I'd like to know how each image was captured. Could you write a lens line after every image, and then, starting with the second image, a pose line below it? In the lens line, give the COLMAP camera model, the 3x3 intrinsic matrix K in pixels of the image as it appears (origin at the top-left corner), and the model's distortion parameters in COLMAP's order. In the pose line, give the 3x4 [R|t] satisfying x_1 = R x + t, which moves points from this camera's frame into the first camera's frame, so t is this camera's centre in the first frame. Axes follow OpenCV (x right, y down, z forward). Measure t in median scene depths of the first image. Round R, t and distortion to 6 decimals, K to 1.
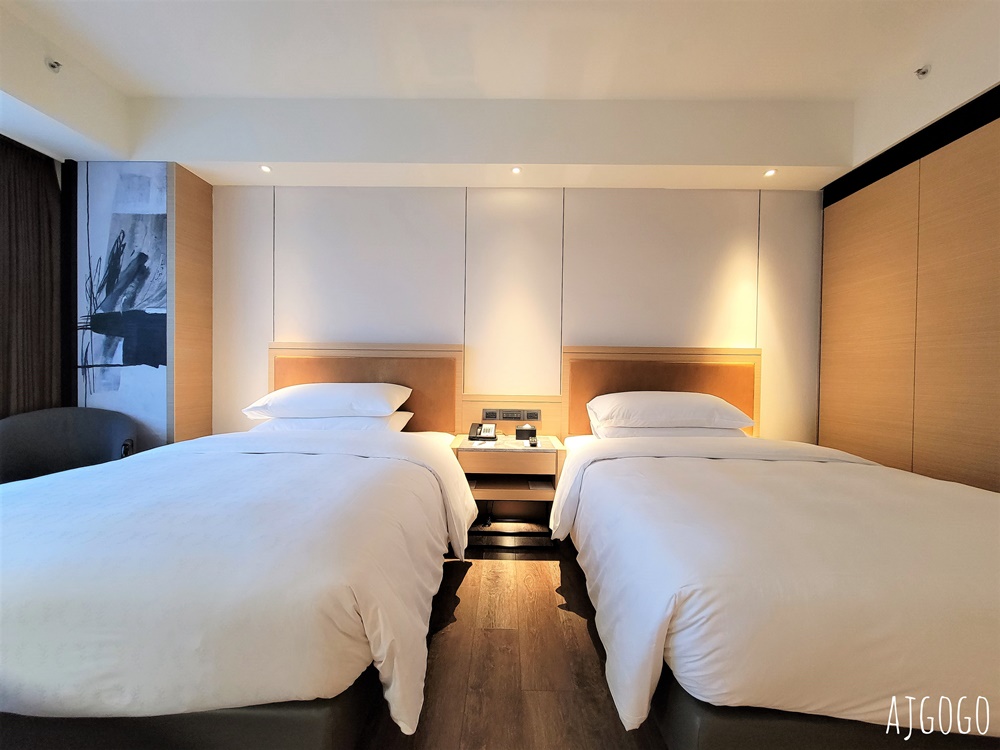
lens RADIAL K [[410.0, 0, 493.7], [0, 410.0, 374.1], [0, 0, 1]] dist [0.000435, -0.001795]
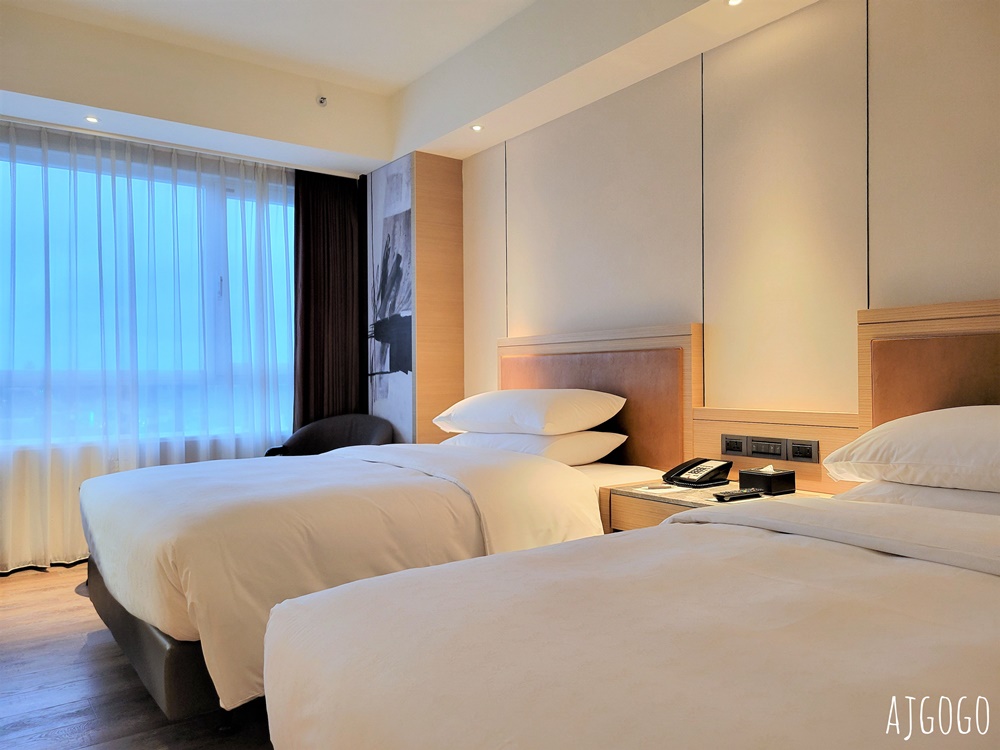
lens RADIAL K [[752.5, 0, 510.1], [0, 752.5, 376.7], [0, 0, 1]] dist [0.024851, -0.026819]
pose [[0.598318, -0.019156, -0.801030, 0.700448], [0.007854, 0.999806, -0.018043, 0.023936], [0.801221, 0.004505, 0.598352, 0.157760]]
